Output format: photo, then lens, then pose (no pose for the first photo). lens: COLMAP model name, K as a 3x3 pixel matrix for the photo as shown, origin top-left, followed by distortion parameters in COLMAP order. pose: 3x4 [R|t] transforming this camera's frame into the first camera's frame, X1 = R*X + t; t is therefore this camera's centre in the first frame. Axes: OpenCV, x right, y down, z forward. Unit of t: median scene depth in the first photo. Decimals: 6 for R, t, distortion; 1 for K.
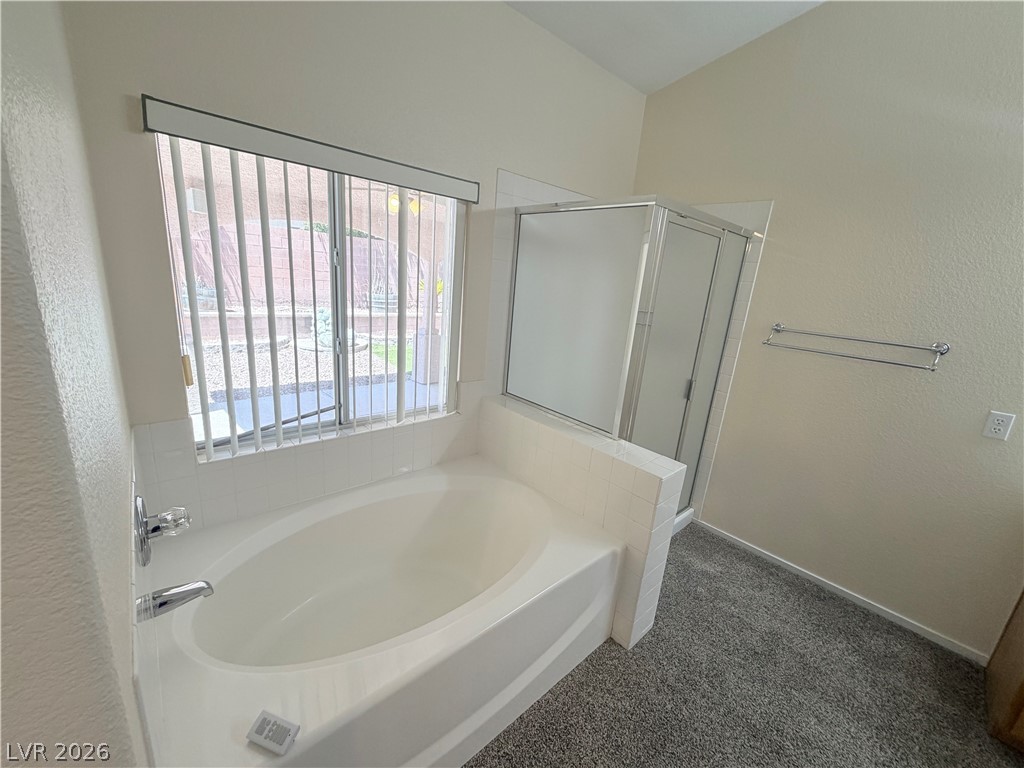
lens RADIAL K [[407.5, 0, 510.7], [0, 407.5, 384.4], [0, 0, 1]] dist [-0.000818, 0.000278]
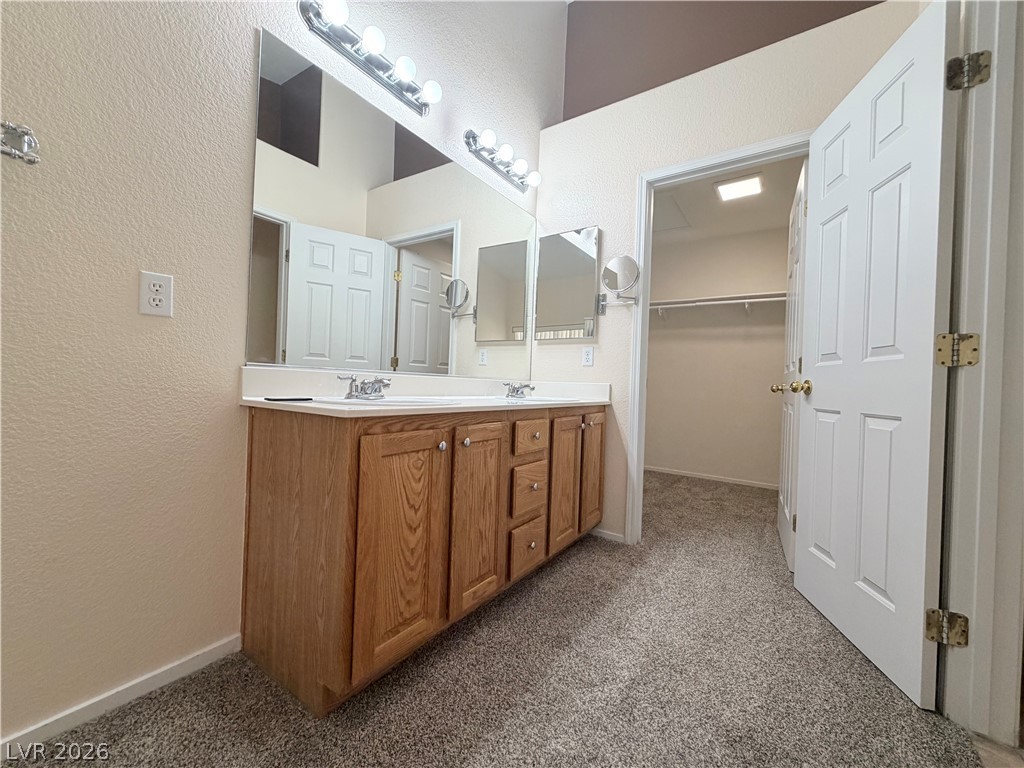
lens RADIAL K [[407.5, 0, 510.7], [0, 407.5, 384.4], [0, 0, 1]] dist [-0.000818, 0.000278]
pose [[-0.244395, -0.091051, 0.965392, 0.407526], [0.187276, 0.972406, 0.139122, 0.234069], [-0.951419, 0.214796, -0.220599, 0.599494]]
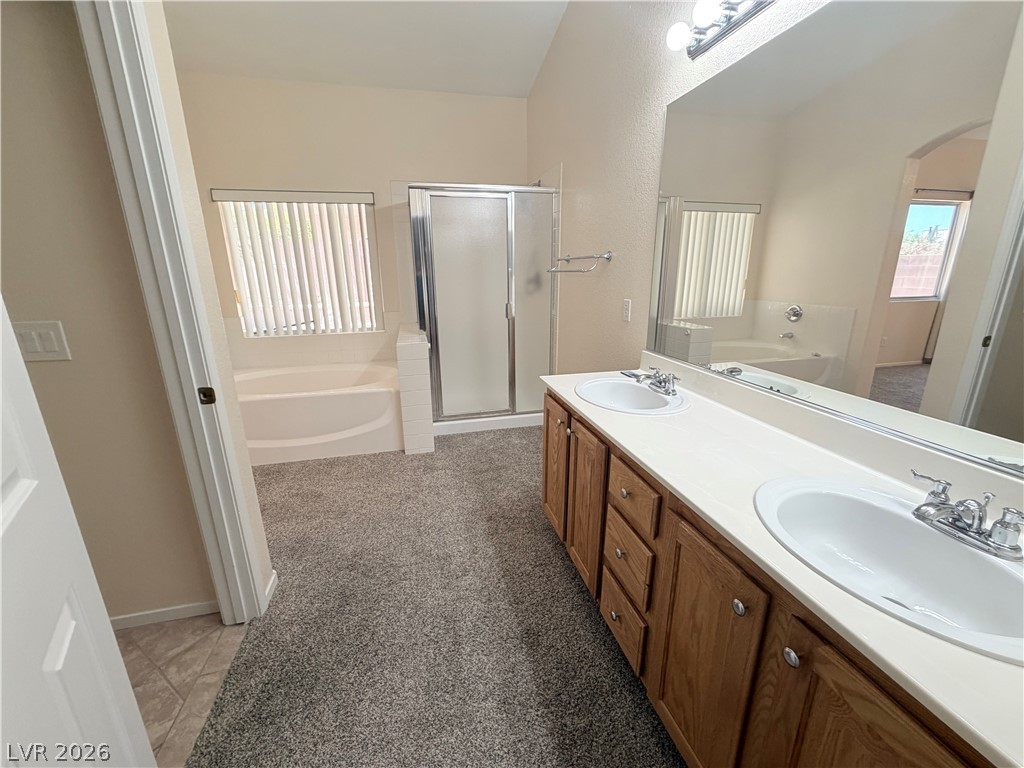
lens RADIAL K [[407.5, 0, 510.7], [0, 407.5, 384.4], [0, 0, 1]] dist [-0.000818, 0.000278]
pose [[0.879458, 0.037787, -0.474473, 1.385816], [-0.037462, 0.999247, 0.010142, 0.308618], [0.474499, 0.008856, 0.880211, -0.274442]]
